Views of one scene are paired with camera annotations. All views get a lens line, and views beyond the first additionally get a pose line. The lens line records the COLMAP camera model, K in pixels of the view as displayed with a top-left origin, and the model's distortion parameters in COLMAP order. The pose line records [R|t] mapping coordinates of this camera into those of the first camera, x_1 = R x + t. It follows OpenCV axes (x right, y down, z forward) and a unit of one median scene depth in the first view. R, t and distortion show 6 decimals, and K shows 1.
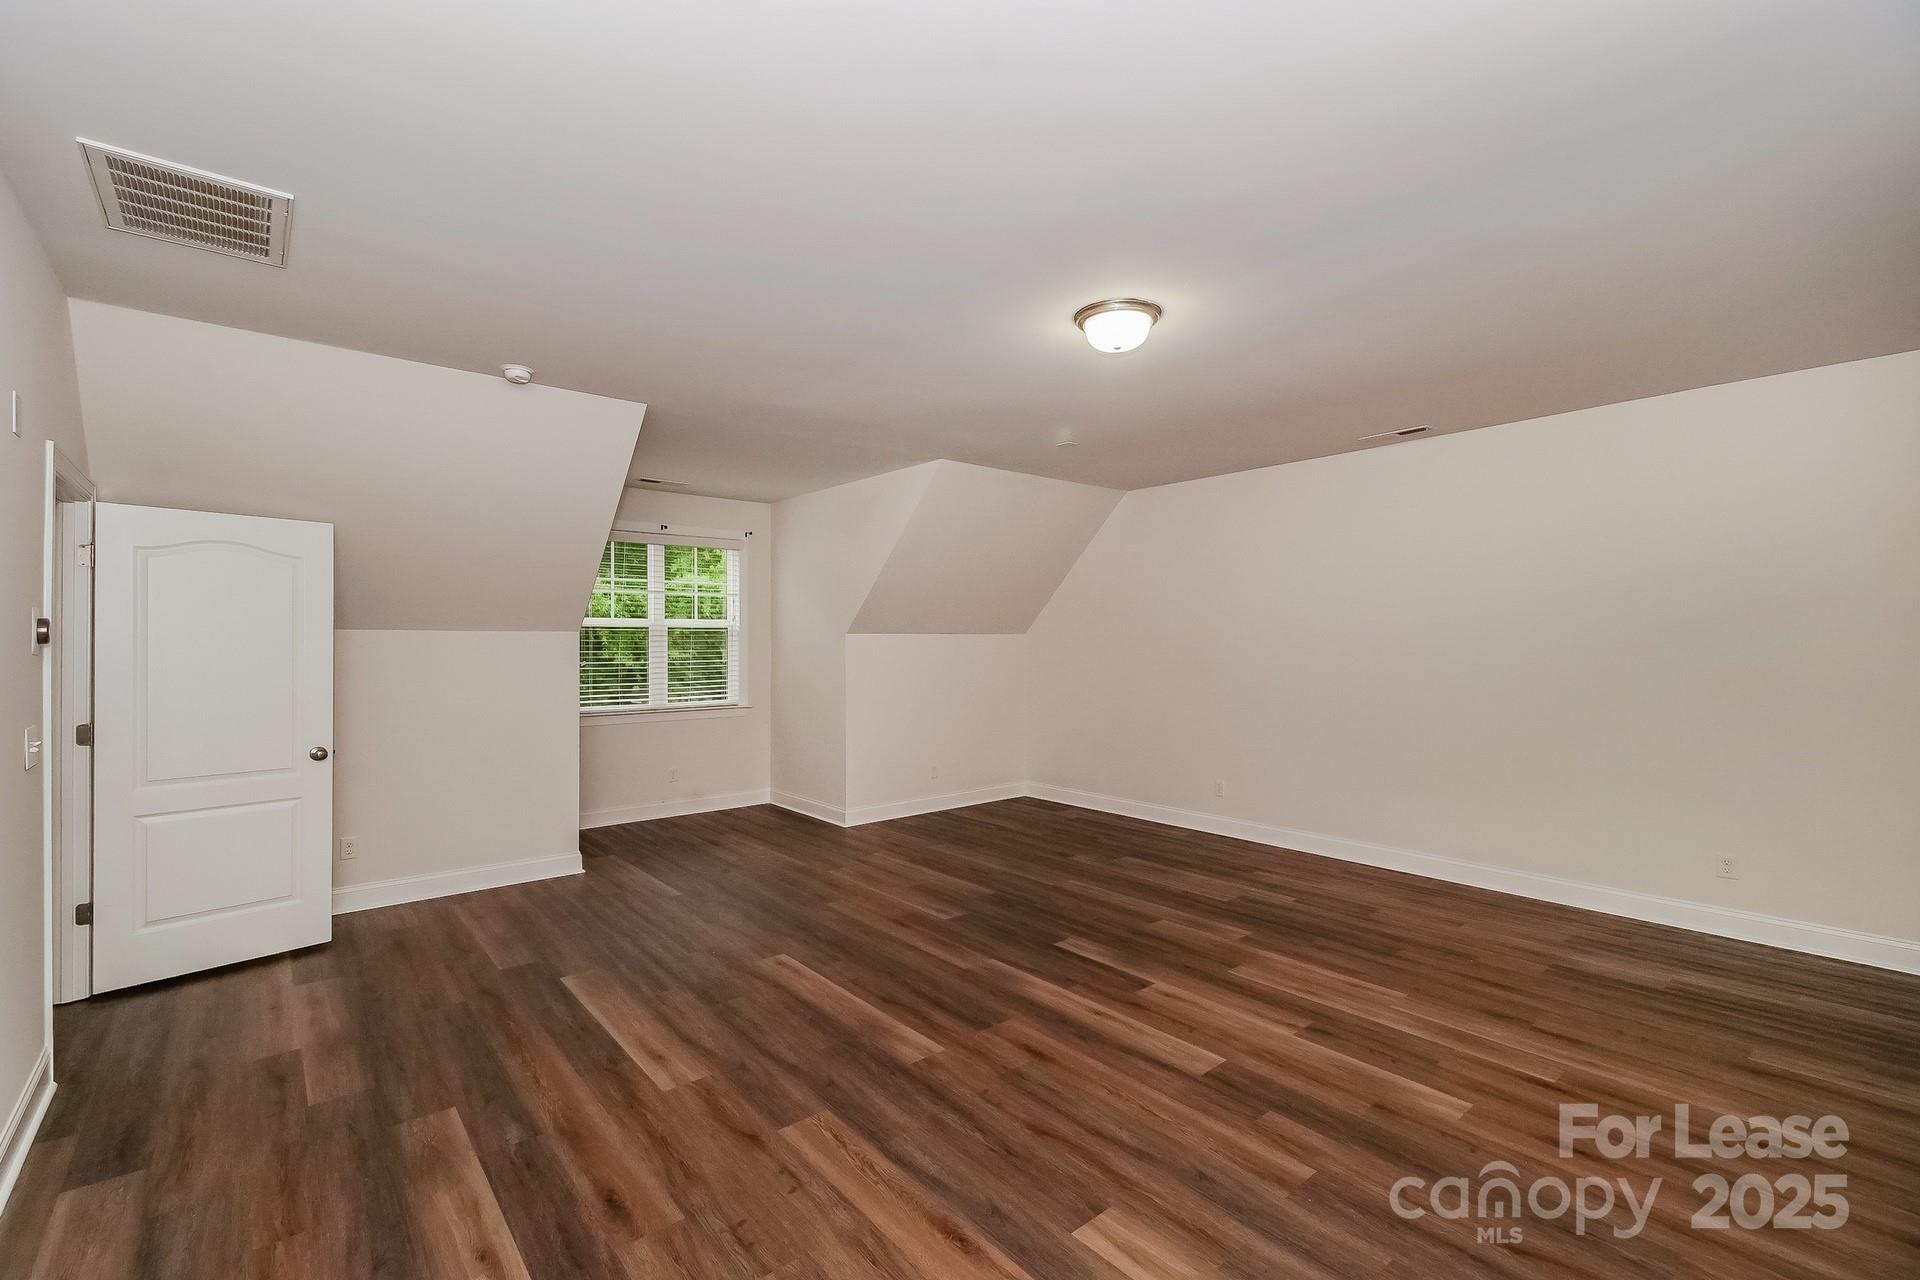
lens RADIAL K [[826.0, 0, 956.2], [0, 826.0, 639.9], [0, 0, 1]] dist [0.021123, -0.000212]
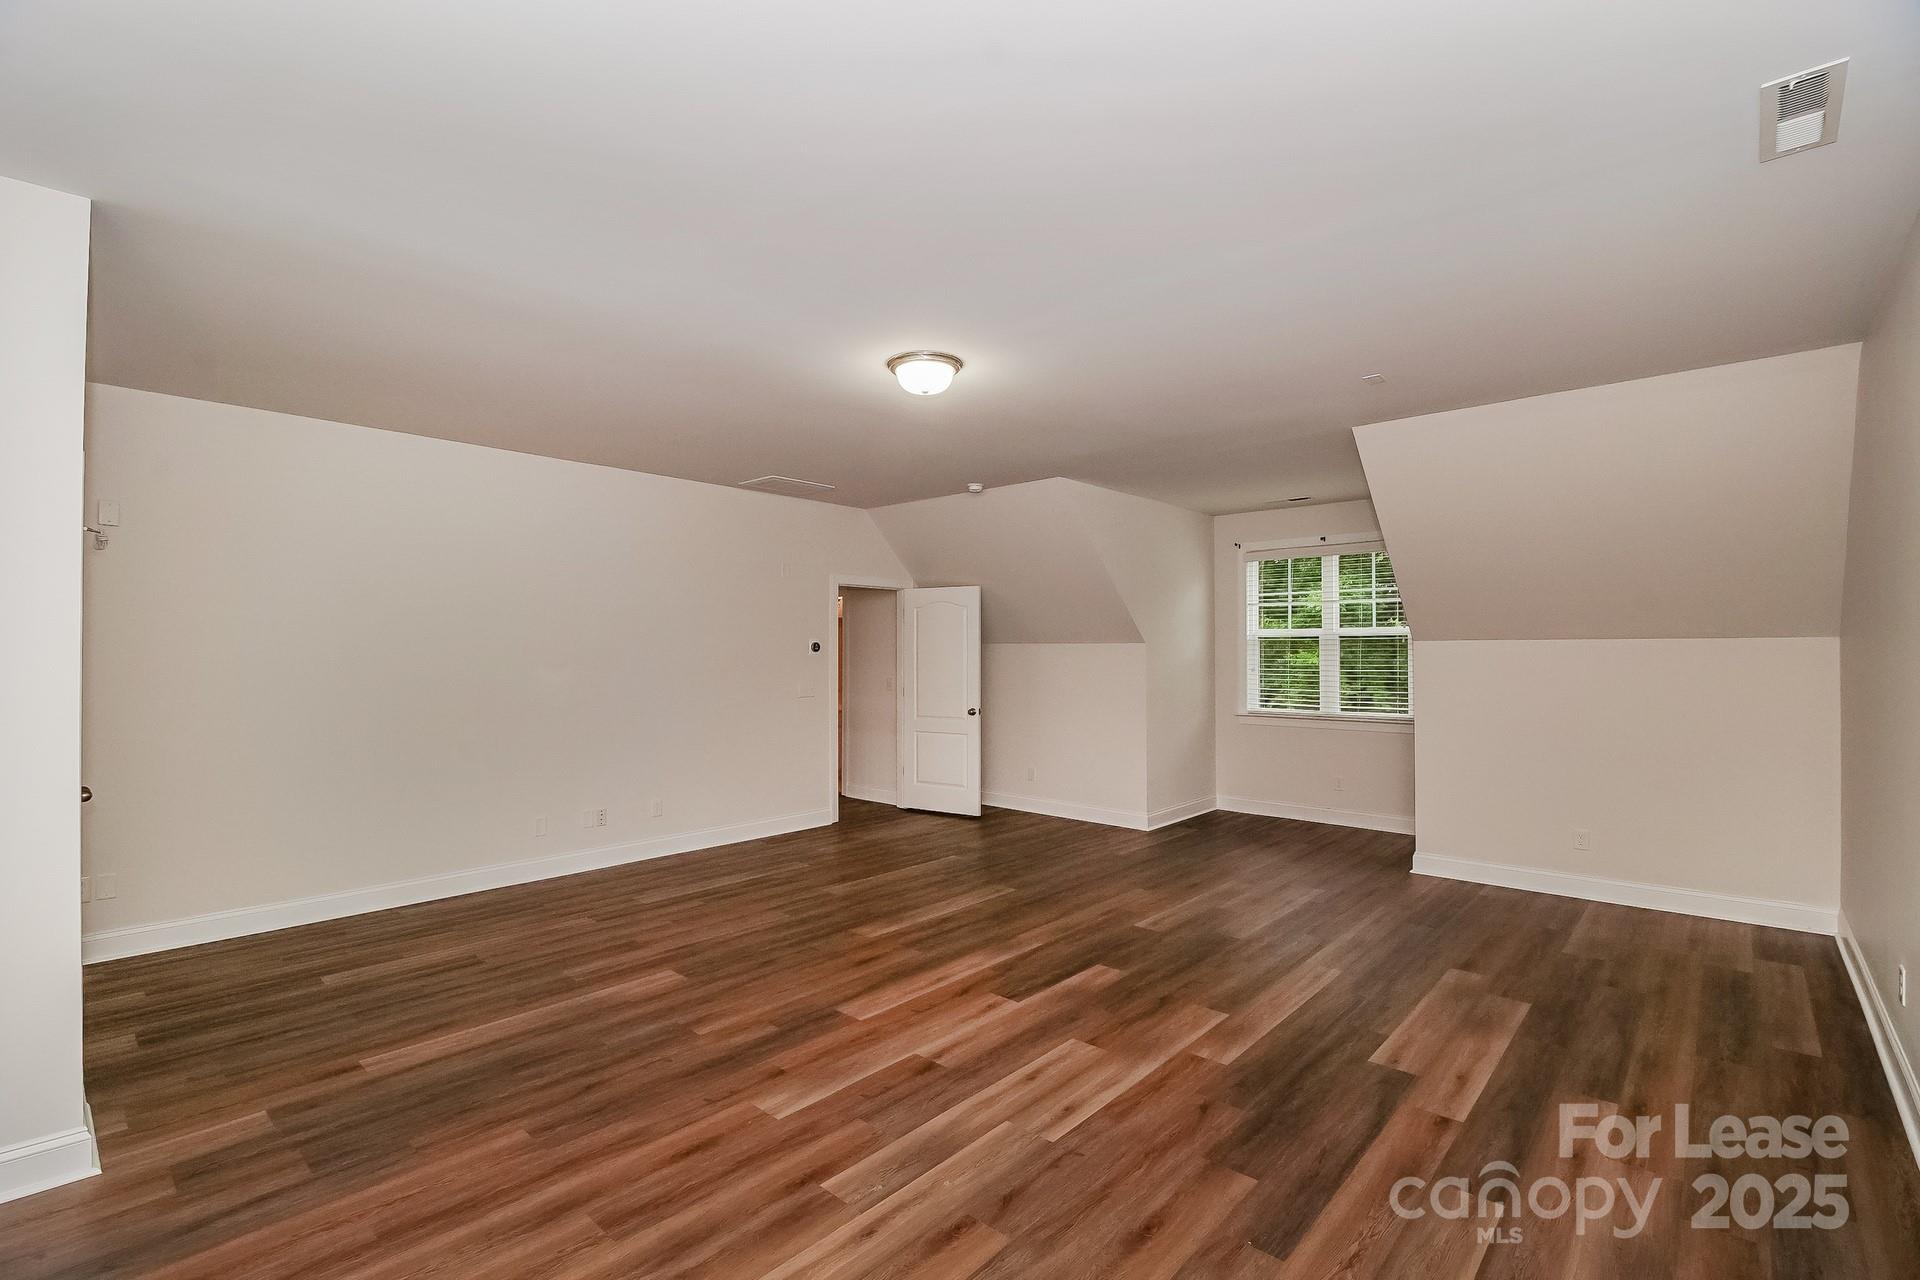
lens RADIAL K [[858.8, 0, 965.9], [0, 858.8, 648.6], [0, 0, 1]] dist [0.006239, -0.000011]
pose [[0.142540, -0.003730, -0.989782, 1.234810], [0.003036, 0.999990, -0.003332, 0.003501], [0.989784, -0.002530, 0.142550, 0.801977]]
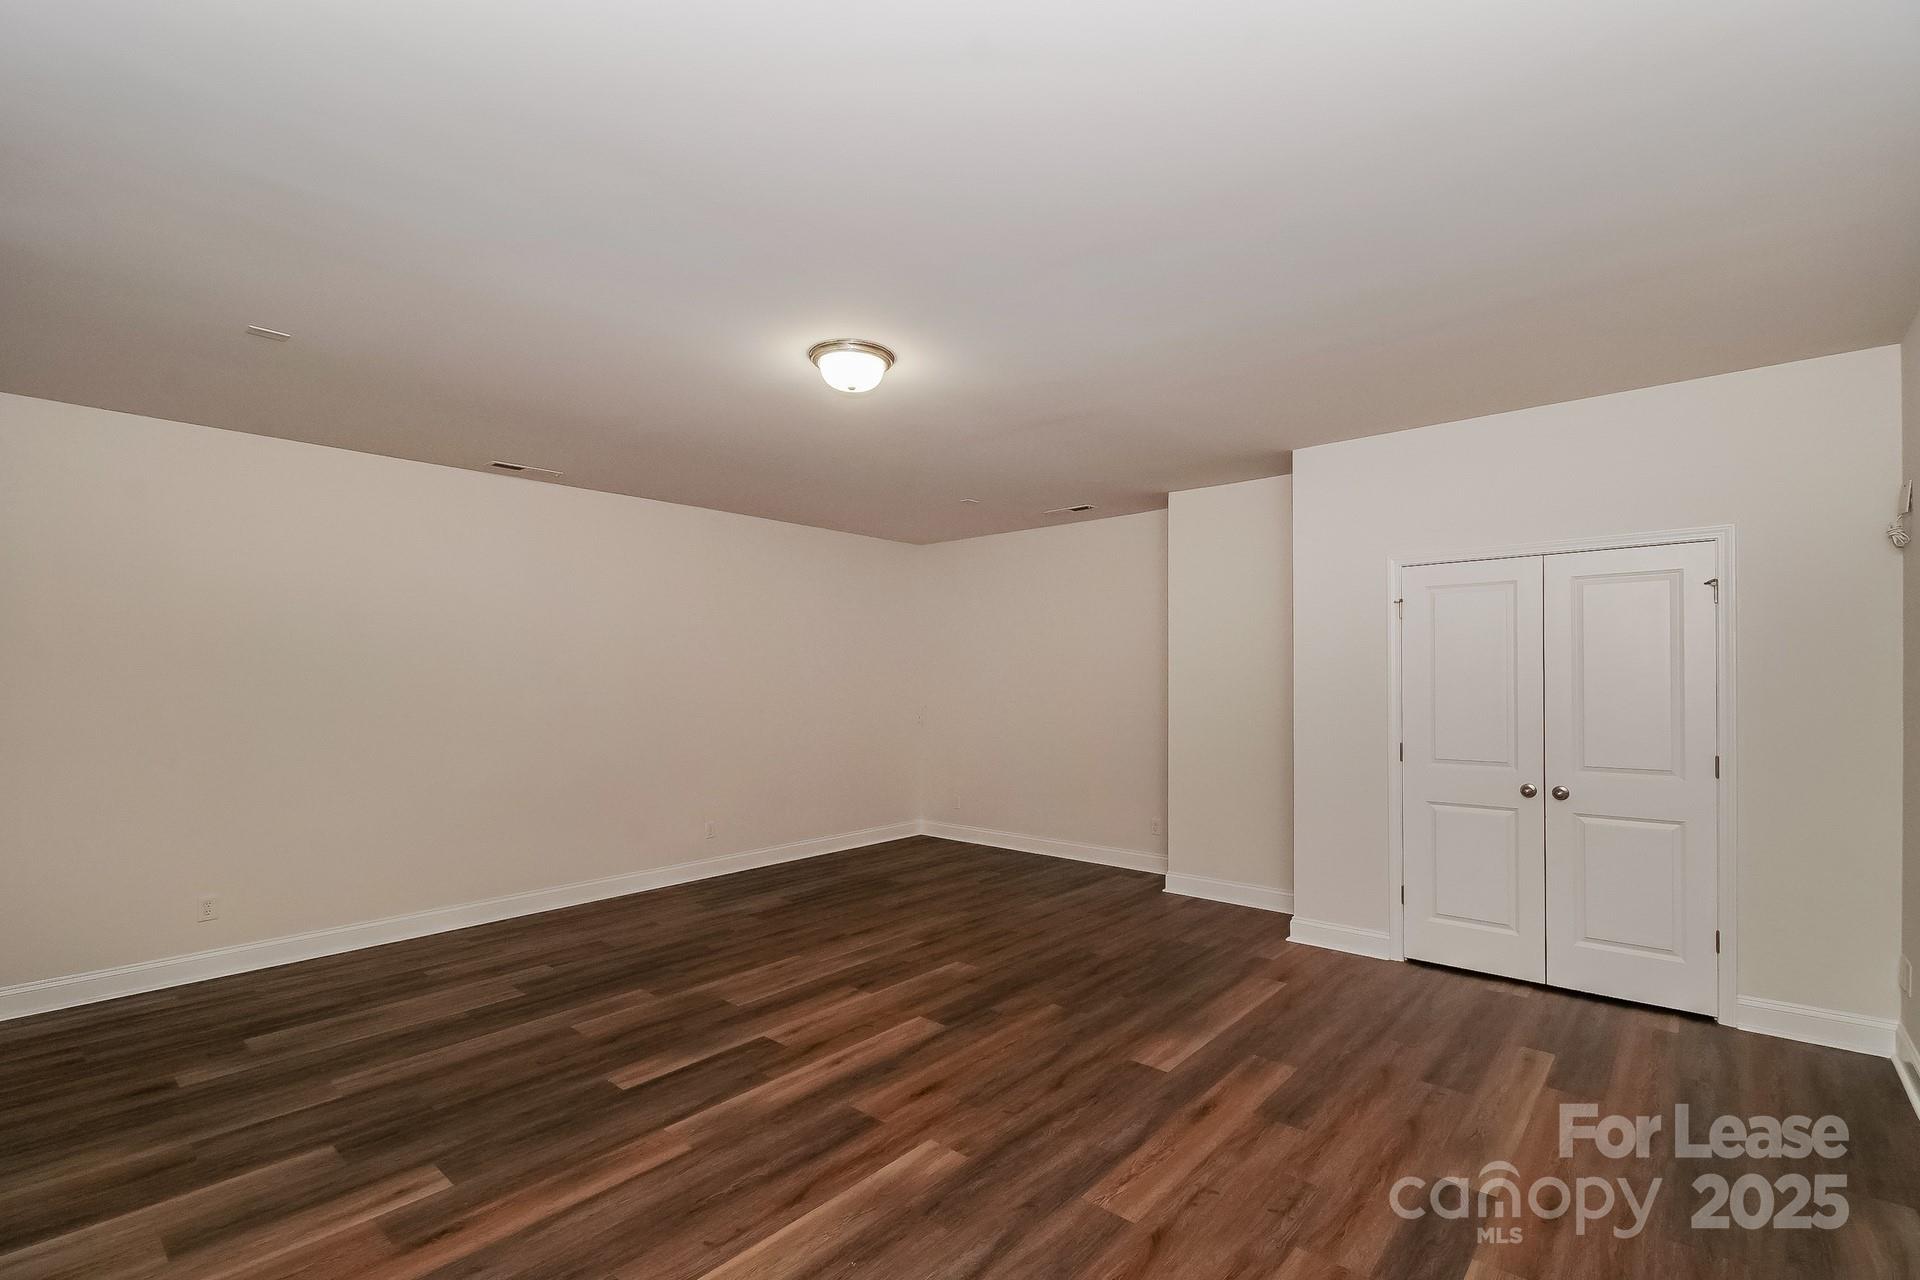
lens RADIAL K [[850.9, 0, 953.8], [0, 850.9, 663.7], [0, 0, 1]] dist [0.017969, -0.000649]
pose [[-0.145761, 0.021330, 0.989090, -0.780225], [0.000526, 0.999769, -0.021483, 0.005993], [-0.989320, -0.002612, -0.145739, 0.933822]]
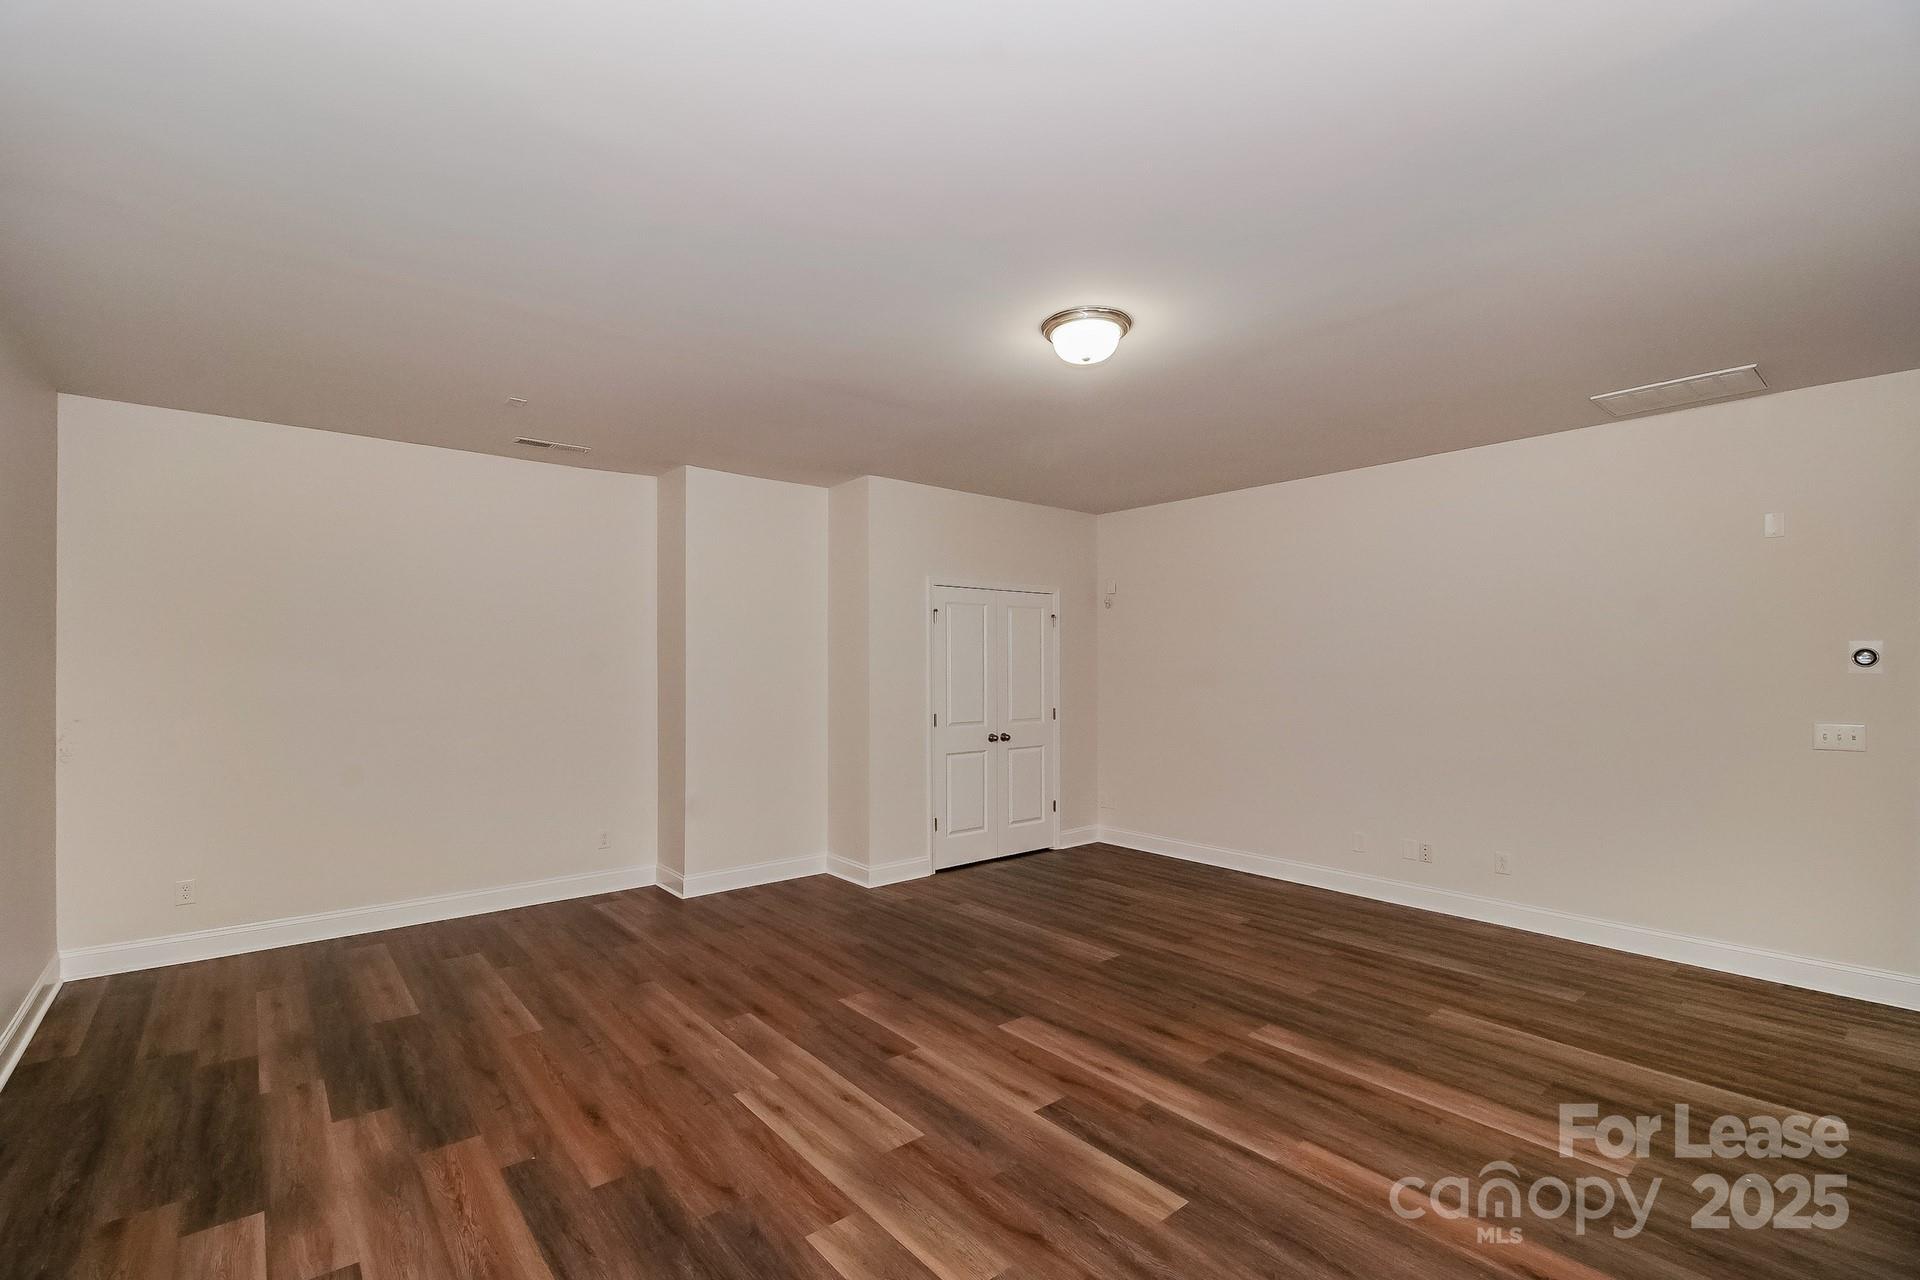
lens RADIAL K [[850.9, 0, 953.8], [0, 850.9, 663.7], [0, 0, 1]] dist [0.017969, -0.000649]
pose [[-0.999974, 0.001993, 0.006975, 0.309642], [0.001939, 0.999968, -0.007712, 0.006136], [-0.006990, -0.007698, -0.999946, 1.803920]]
